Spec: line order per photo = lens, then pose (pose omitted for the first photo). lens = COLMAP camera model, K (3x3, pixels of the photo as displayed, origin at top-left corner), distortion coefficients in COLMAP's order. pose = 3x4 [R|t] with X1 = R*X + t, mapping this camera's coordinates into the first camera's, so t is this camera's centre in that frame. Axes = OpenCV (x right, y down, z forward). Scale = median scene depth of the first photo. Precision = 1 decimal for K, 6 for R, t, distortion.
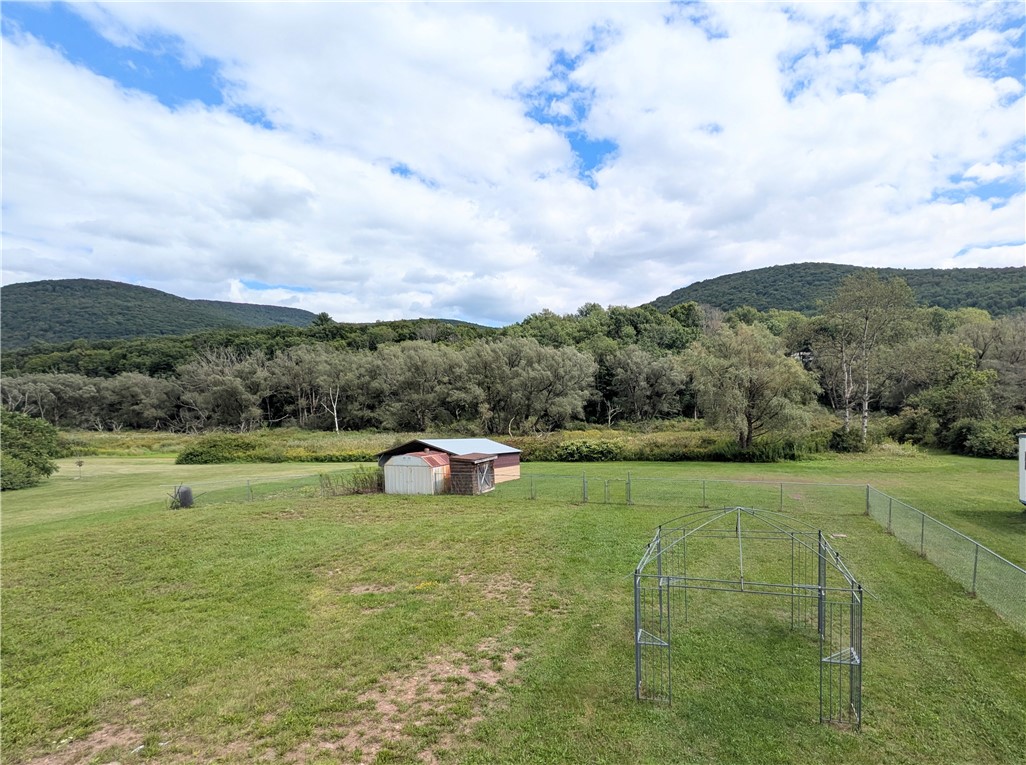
lens RADIAL K [[456.7, 0, 512.8], [0, 456.7, 430.2], [0, 0, 1]] dist [-0.000812, -0.000149]
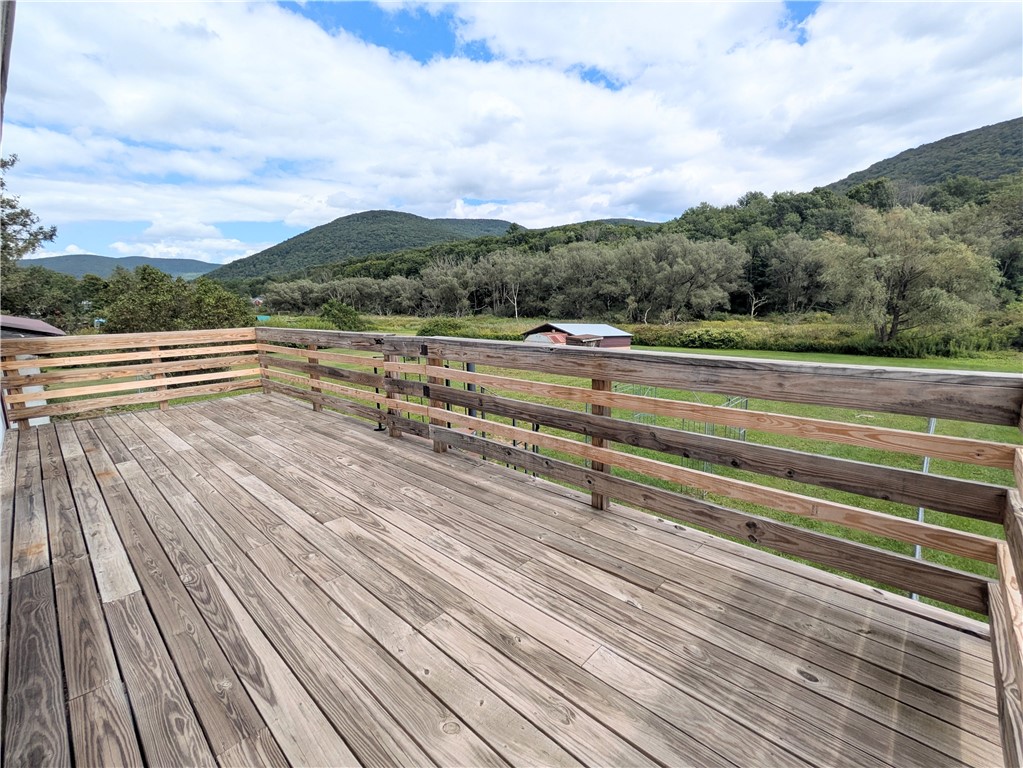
lens RADIAL K [[454.3, 0, 511.5], [0, 454.3, 384.0], [0, 0, 1]] dist [0.000234, -0.000587]
pose [[0.884927, 0.083764, -0.458136, 0.202087], [-0.020991, 0.989867, 0.140439, 0.007201], [0.465257, -0.114662, 0.877718, -0.162853]]
